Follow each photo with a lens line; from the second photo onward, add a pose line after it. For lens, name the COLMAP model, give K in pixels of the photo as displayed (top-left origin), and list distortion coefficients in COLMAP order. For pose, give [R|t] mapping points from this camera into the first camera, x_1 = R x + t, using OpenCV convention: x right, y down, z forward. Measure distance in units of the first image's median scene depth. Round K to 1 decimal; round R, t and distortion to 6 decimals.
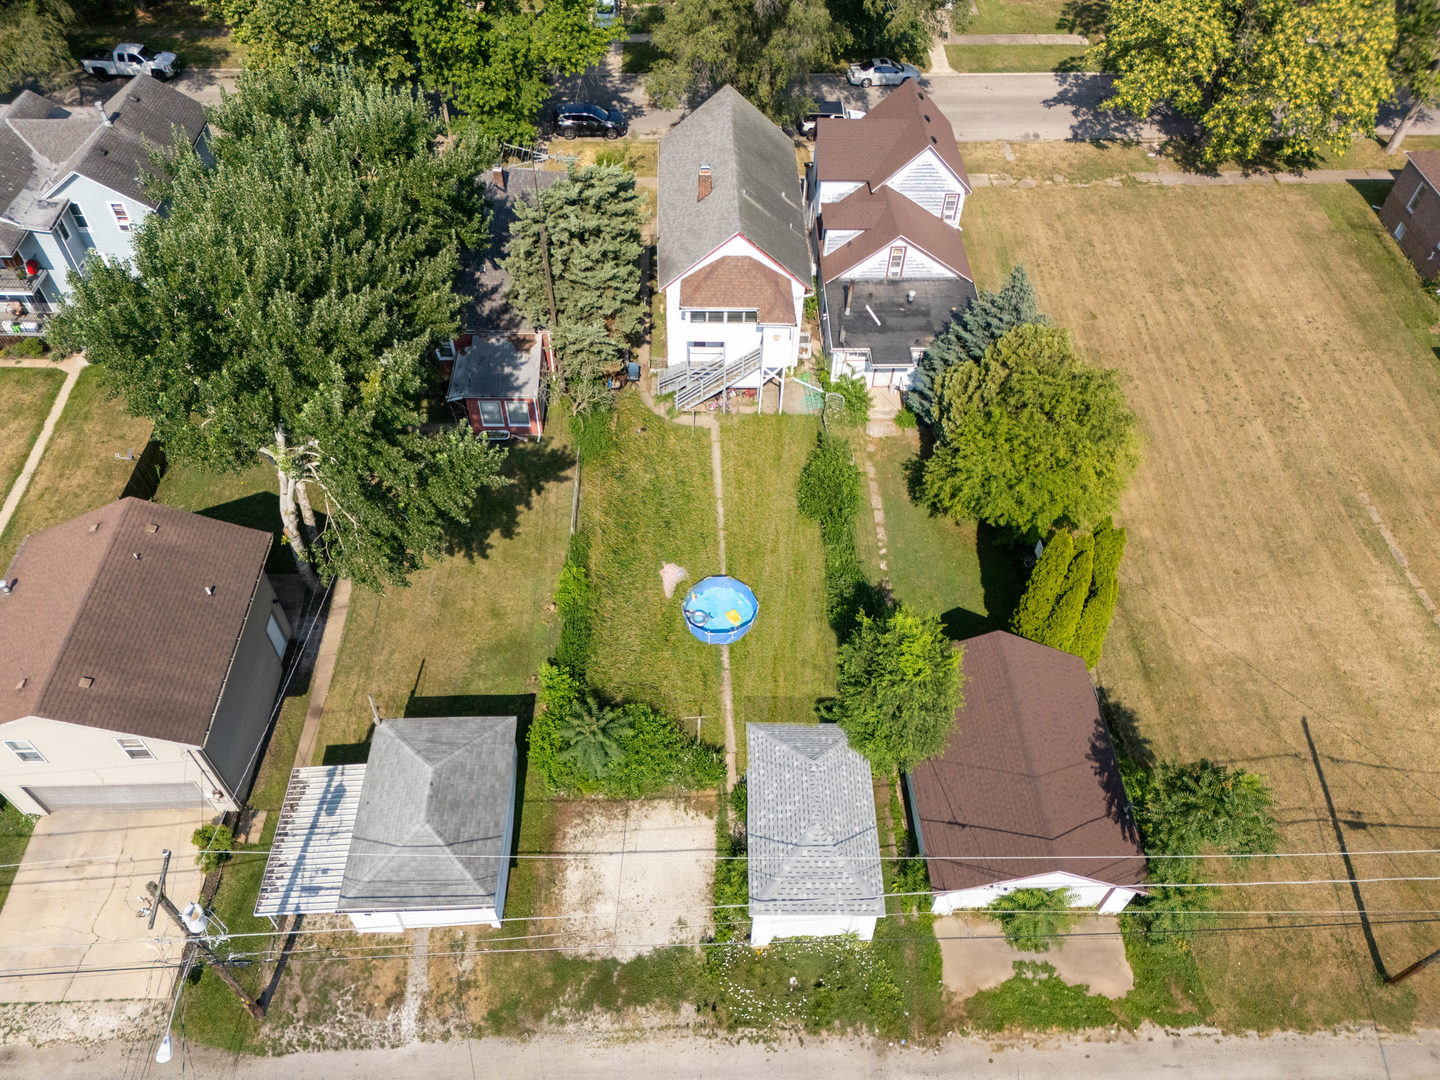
lens RADIAL K [[1044.4, 0, 720.0], [0, 1044.4, 540.0], [0, 0, 1]] dist [0.094675, -0.096812]
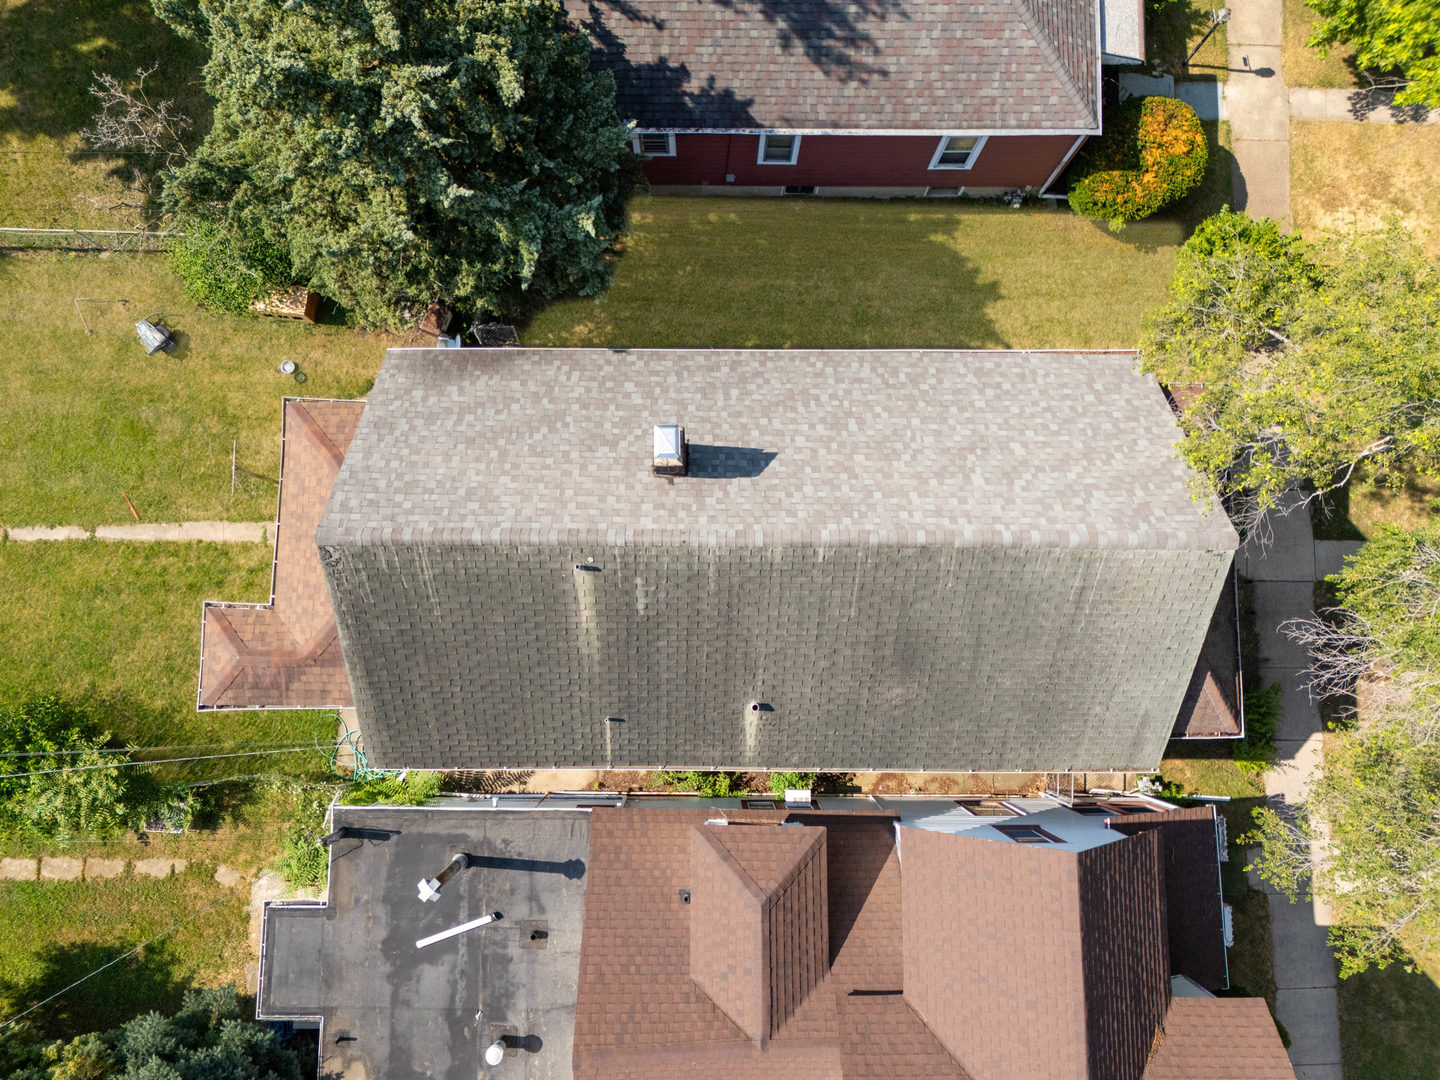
lens RADIAL K [[1044.4, 0, 720.0], [0, 1044.4, 540.0], [0, 0, 1]] dist [0.094675, -0.096812]
pose [[-0.031745, 0.991335, -0.127463, 0.052914], [-0.769904, 0.057070, 0.635603, -0.546444], [0.637370, 0.118311, 0.761421, 0.767770]]
